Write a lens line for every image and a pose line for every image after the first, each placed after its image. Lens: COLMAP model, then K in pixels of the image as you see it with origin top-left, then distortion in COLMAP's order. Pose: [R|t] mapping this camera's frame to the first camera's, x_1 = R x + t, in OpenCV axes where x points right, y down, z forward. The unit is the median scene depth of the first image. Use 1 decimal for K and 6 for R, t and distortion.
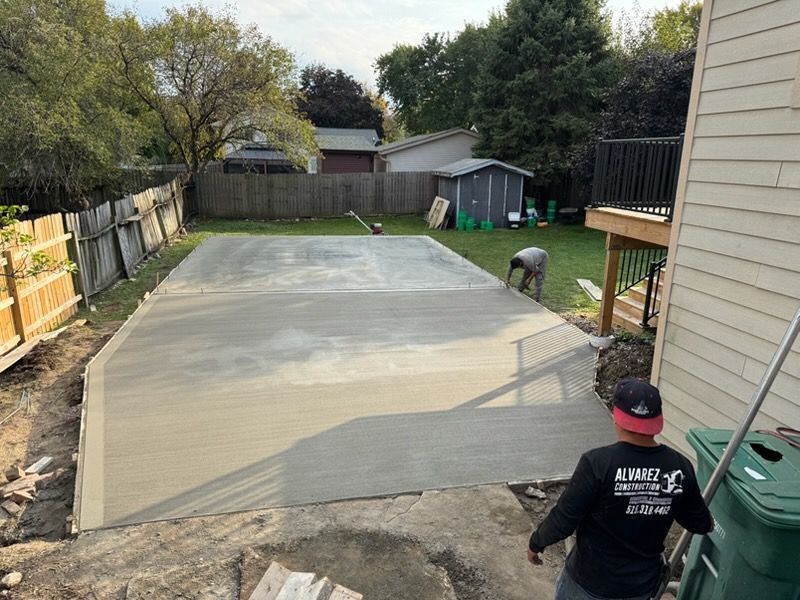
lens RADIAL K [[557.5, 0, 399.6], [0, 557.5, 304.3], [0, 0, 1]] dist [0.004814, -0.000788]
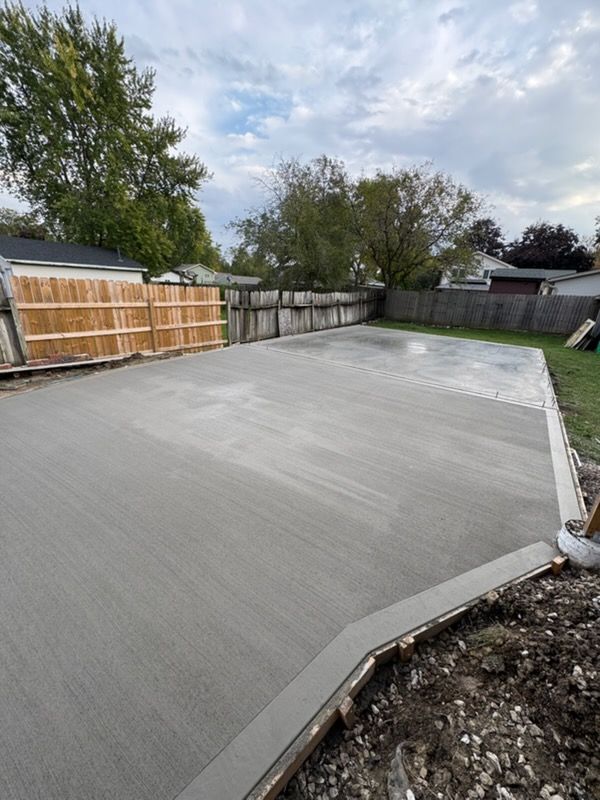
lens RADIAL K [[317.3, 0, 303.4], [0, 317.3, 392.8], [0, 0, 1]] dist [-0.002110, 0.001095]
pose [[0.705630, 0.244973, -0.664887, 0.236291], [-0.223295, 0.967404, 0.119455, -0.028588], [0.672478, 0.064175, 0.737330, 0.454504]]
